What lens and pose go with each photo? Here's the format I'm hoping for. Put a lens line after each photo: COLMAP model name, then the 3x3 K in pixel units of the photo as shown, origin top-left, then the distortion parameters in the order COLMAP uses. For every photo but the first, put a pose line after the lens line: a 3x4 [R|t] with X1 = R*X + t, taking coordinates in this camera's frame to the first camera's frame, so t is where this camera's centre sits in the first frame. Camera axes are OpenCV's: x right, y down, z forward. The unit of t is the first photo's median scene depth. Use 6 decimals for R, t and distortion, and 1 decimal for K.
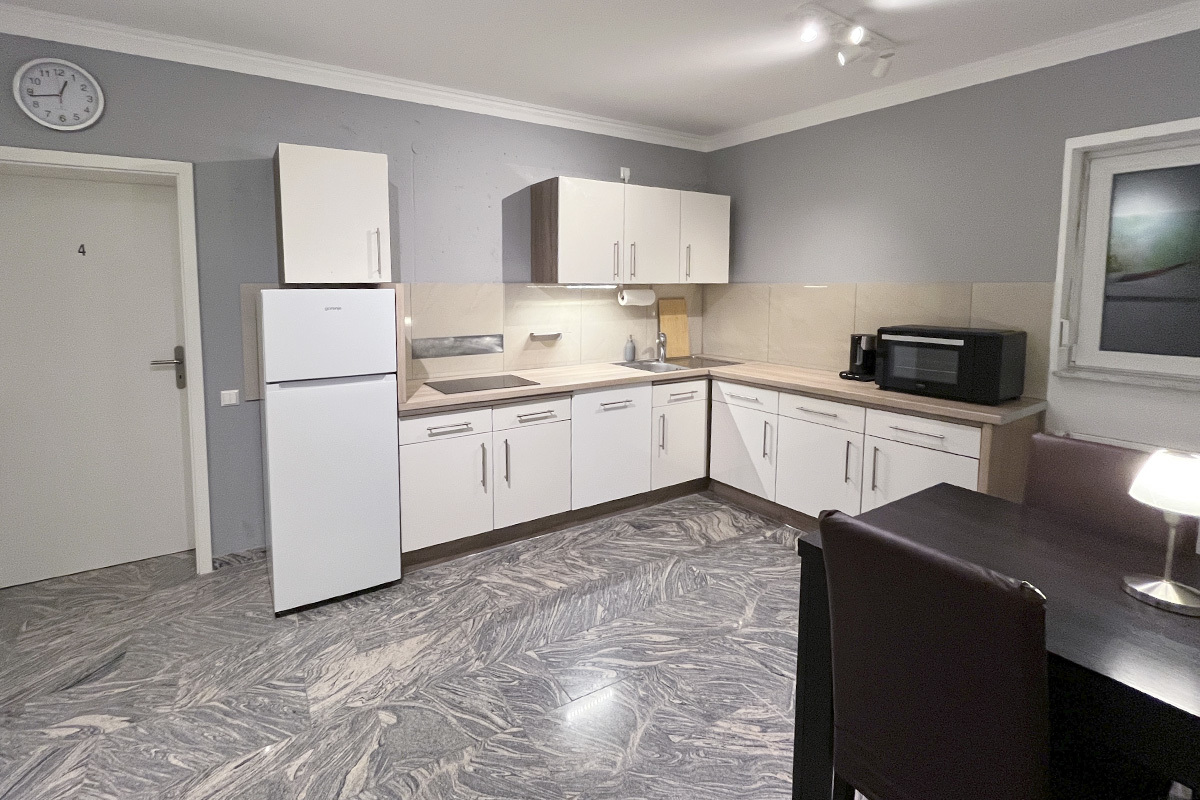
lens RADIAL K [[542.9, 0, 545.1], [0, 542.9, 332.4], [0, 0, 1]] dist [-0.005635, 0.000280]
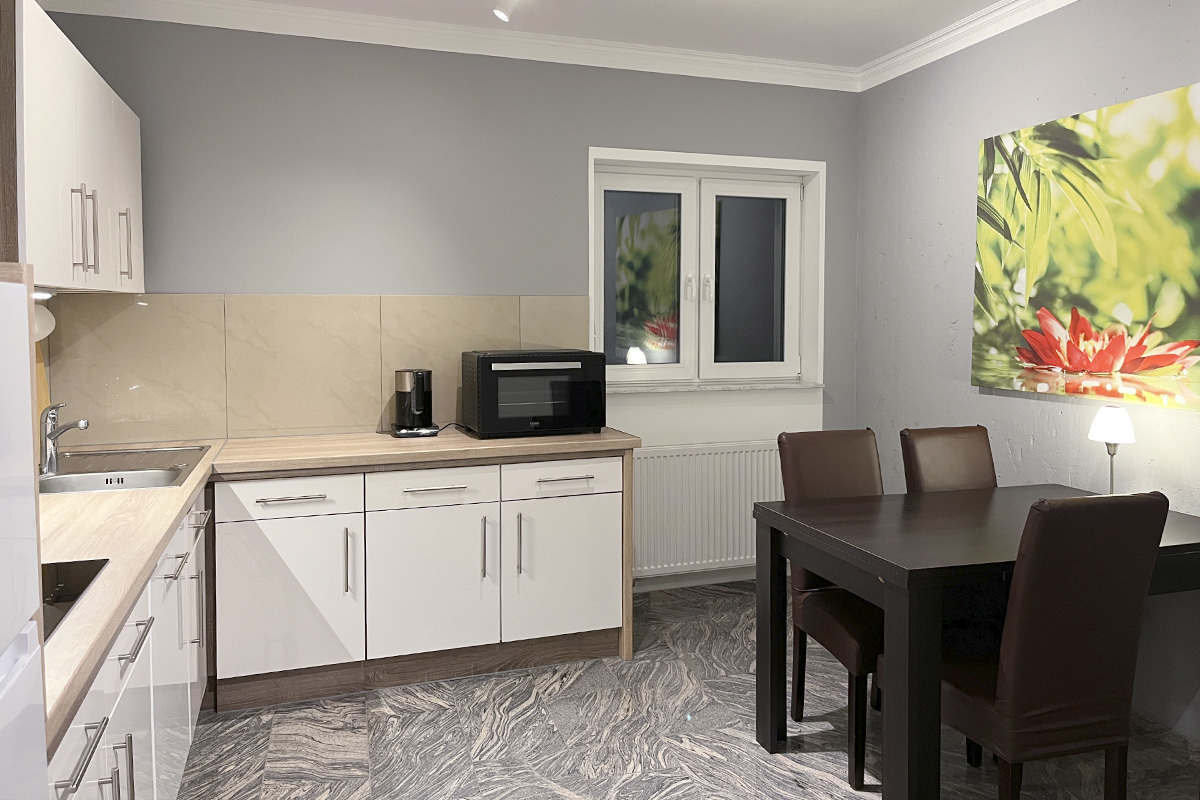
lens RADIAL K [[912.0, 0, 603.9], [0, 912.0, 368.9], [0, 0, 1]] dist [0.020036, -0.015024]
pose [[0.215847, -0.060443, 0.974555, -0.503756], [0.089681, 0.995091, 0.041854, -0.024817], [-0.972300, 0.078365, 0.220208, 0.524631]]
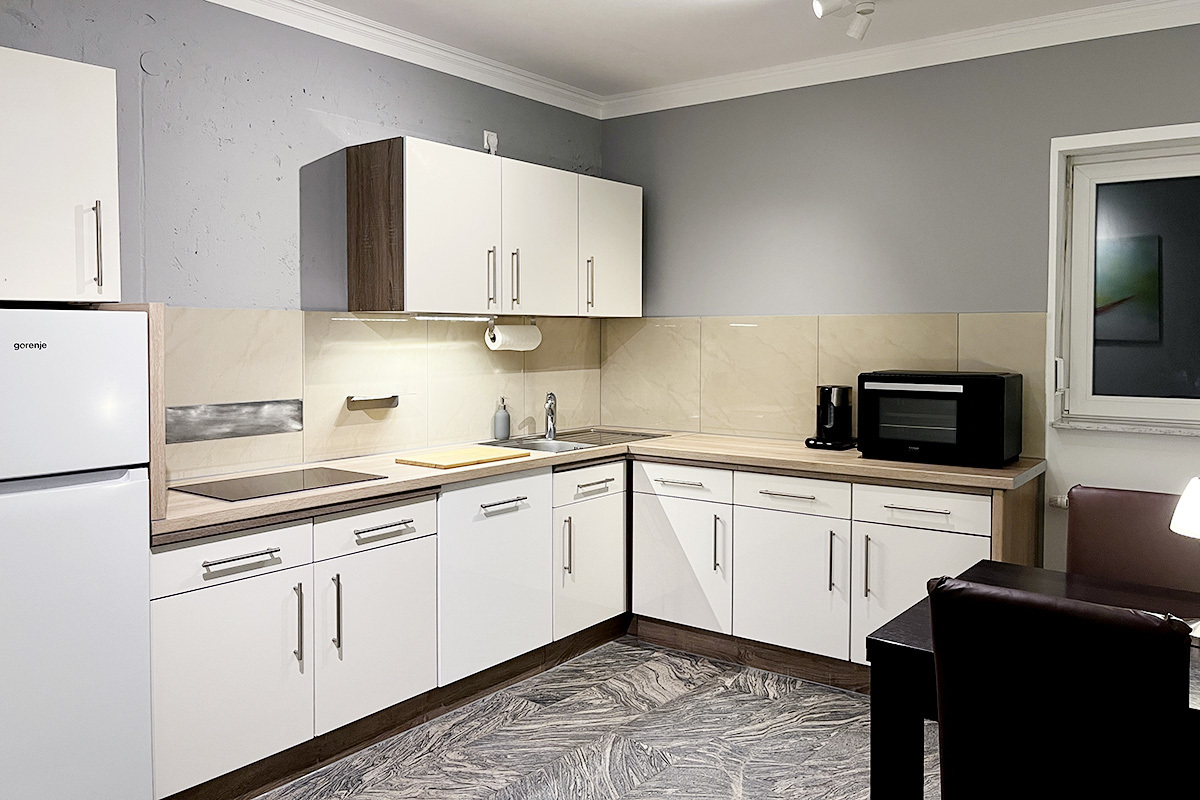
lens RADIAL K [[912.0, 0, 599.0], [0, 912.0, 368.3], [0, 0, 1]] dist [0.020036, -0.015024]
pose [[0.931350, -0.012432, 0.363912, -0.151487], [0.030574, 0.998558, -0.044133, 0.025836], [-0.362838, 0.052229, 0.930387, -0.024350]]
